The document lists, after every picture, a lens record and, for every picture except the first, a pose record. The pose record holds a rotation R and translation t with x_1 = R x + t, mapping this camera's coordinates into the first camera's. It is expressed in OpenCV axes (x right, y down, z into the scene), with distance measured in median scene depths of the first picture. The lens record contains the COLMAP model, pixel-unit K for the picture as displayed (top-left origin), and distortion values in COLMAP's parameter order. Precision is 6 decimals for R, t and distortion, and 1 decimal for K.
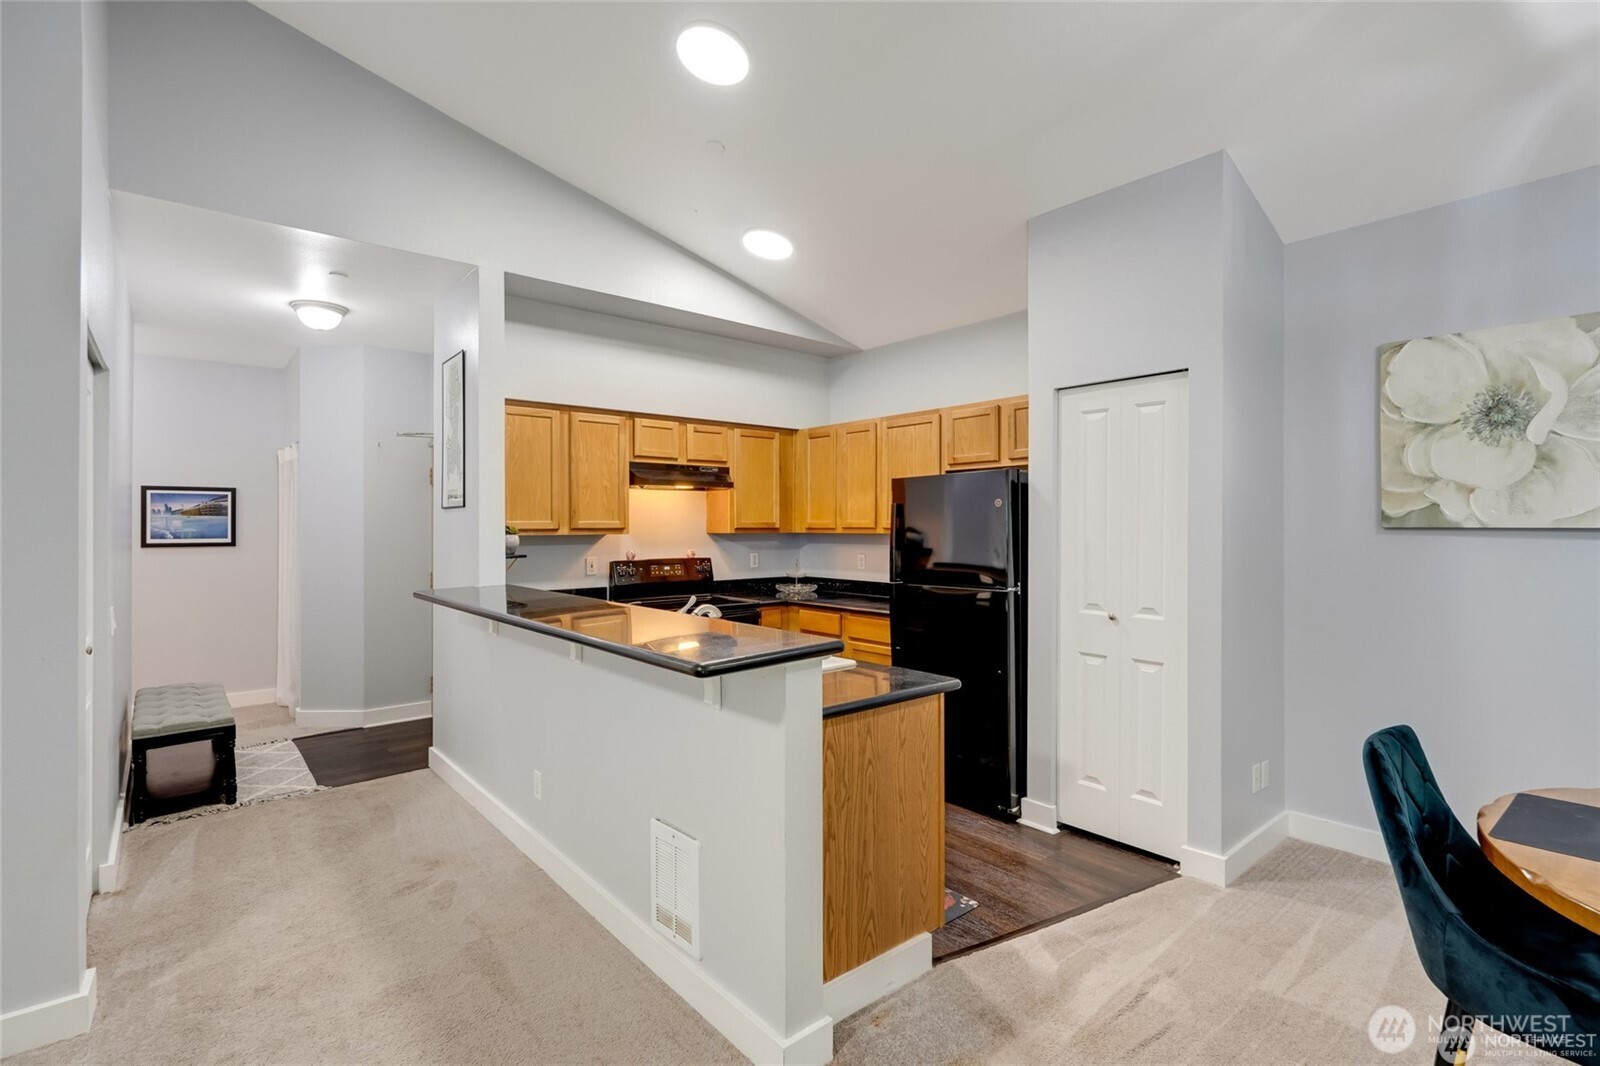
lens RADIAL K [[753.4, 0, 801.8], [0, 753.4, 526.9], [0, 0, 1]] dist [0.000944, 0.000288]
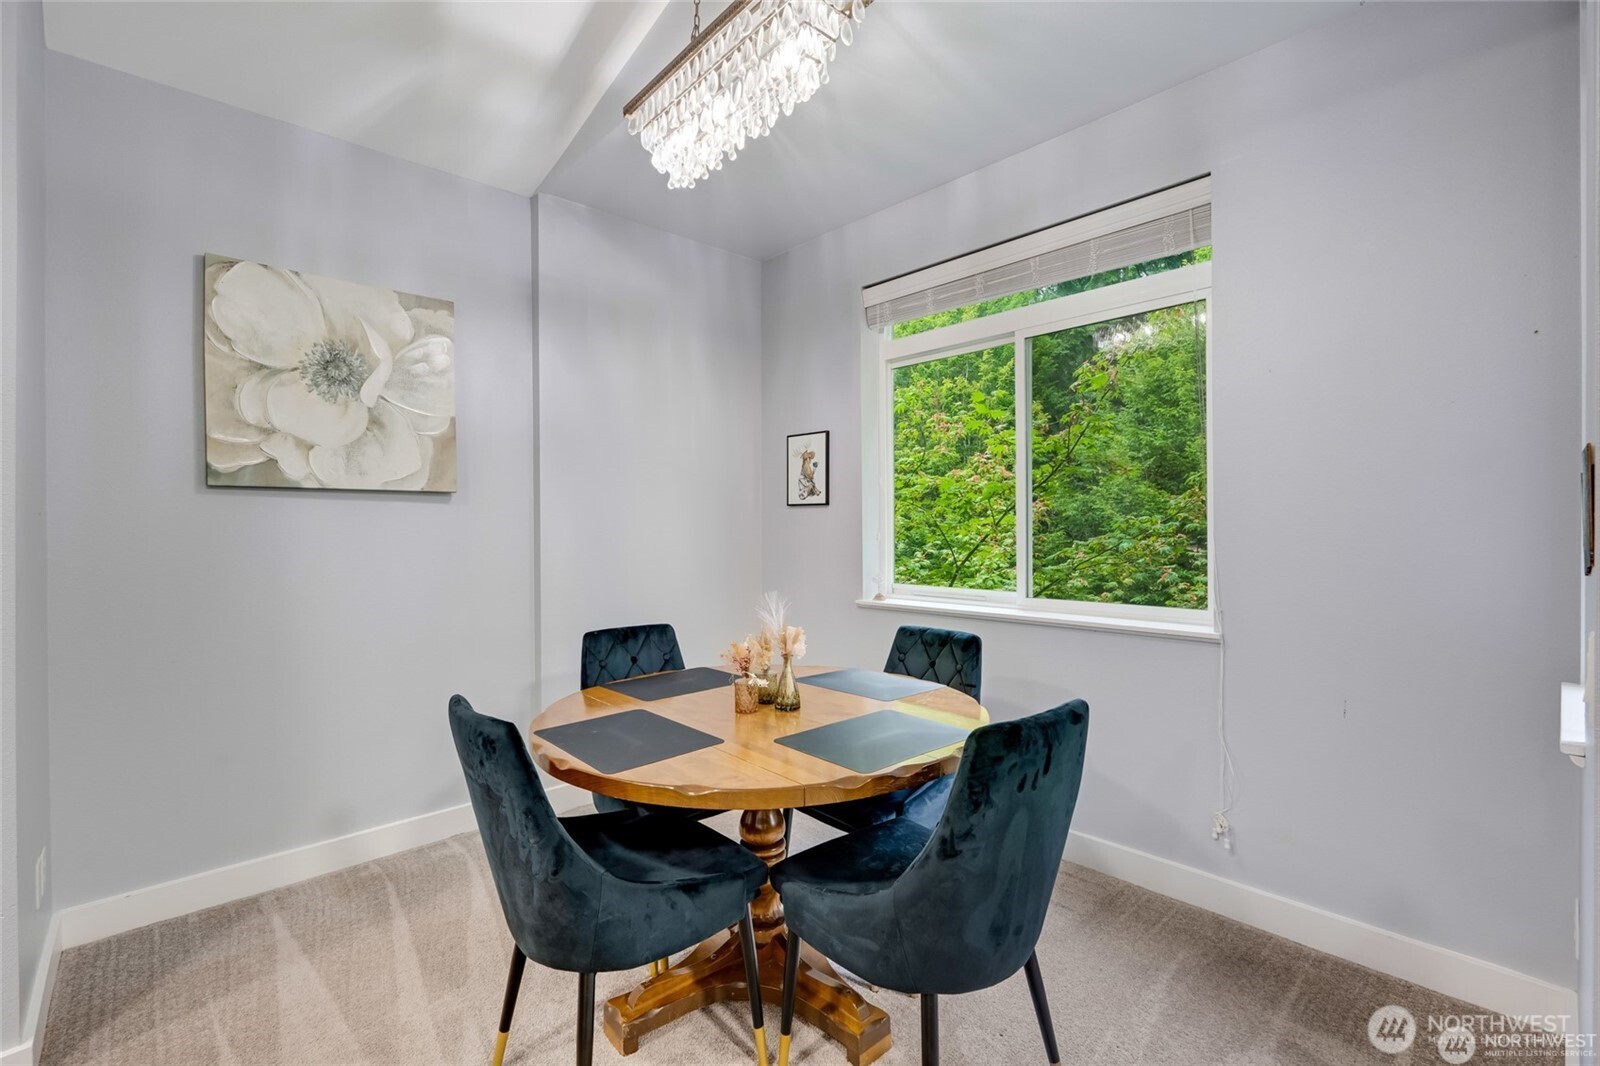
lens RADIAL K [[710.4, 0, 802.3], [0, 710.4, 525.5], [0, 0, 1]] dist [0.000563, -0.000004]
pose [[-0.050035, 0.002604, 0.998744, -0.006859], [0.005258, 0.999983, -0.002344, 0.051874], [-0.998734, 0.005134, -0.050048, 0.441127]]
